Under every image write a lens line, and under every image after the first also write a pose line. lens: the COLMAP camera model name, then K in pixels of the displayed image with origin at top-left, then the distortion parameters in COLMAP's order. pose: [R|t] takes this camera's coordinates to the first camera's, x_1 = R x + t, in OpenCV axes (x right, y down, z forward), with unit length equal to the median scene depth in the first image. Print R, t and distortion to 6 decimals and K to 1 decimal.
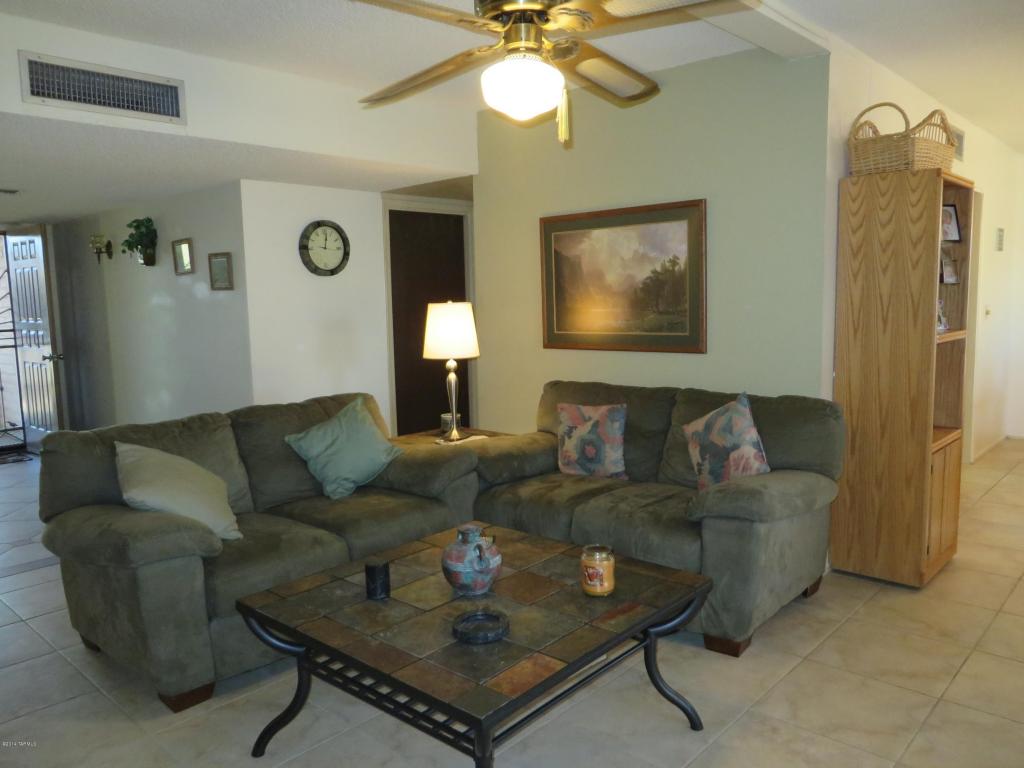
lens RADIAL K [[765.6, 0, 512.0], [0, 765.6, 384.0], [0, 0, 1]] dist [-0.011936, -0.009418]
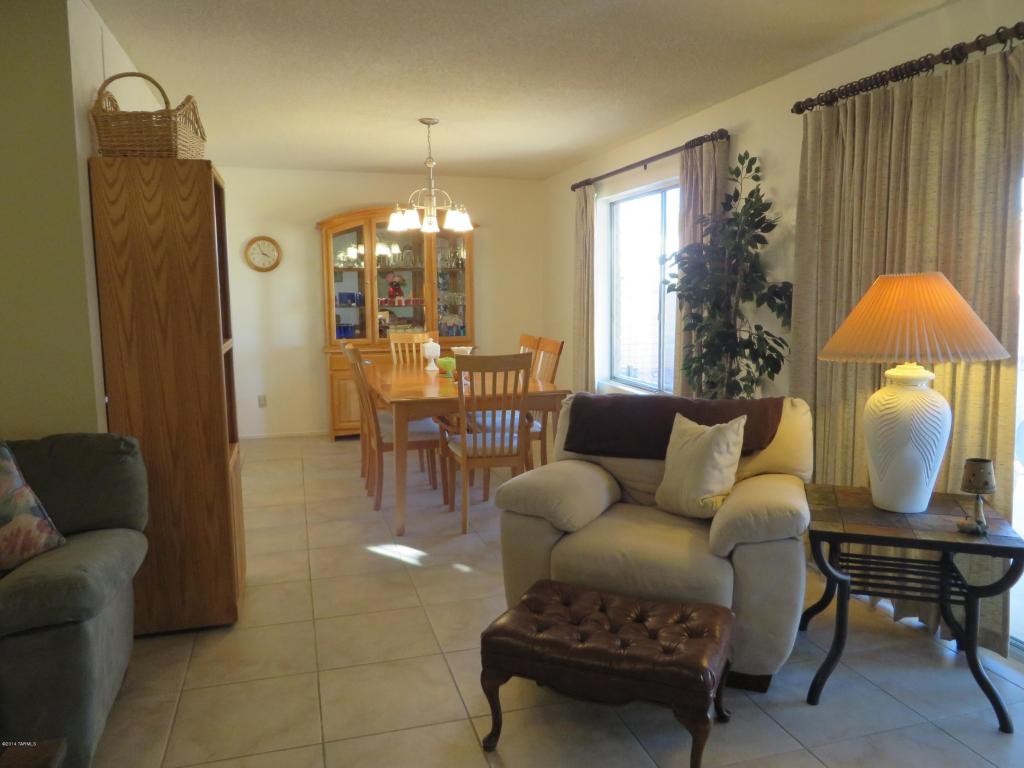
lens RADIAL K [[765.6, 0, 512.0], [0, 765.6, 384.0], [0, 0, 1]] dist [-0.011936, -0.009418]
pose [[0.513884, -0.089183, 0.853211, -0.052177], [0.098902, 0.994109, 0.044342, -0.027211], [-0.852139, 0.061597, 0.519677, 0.260199]]
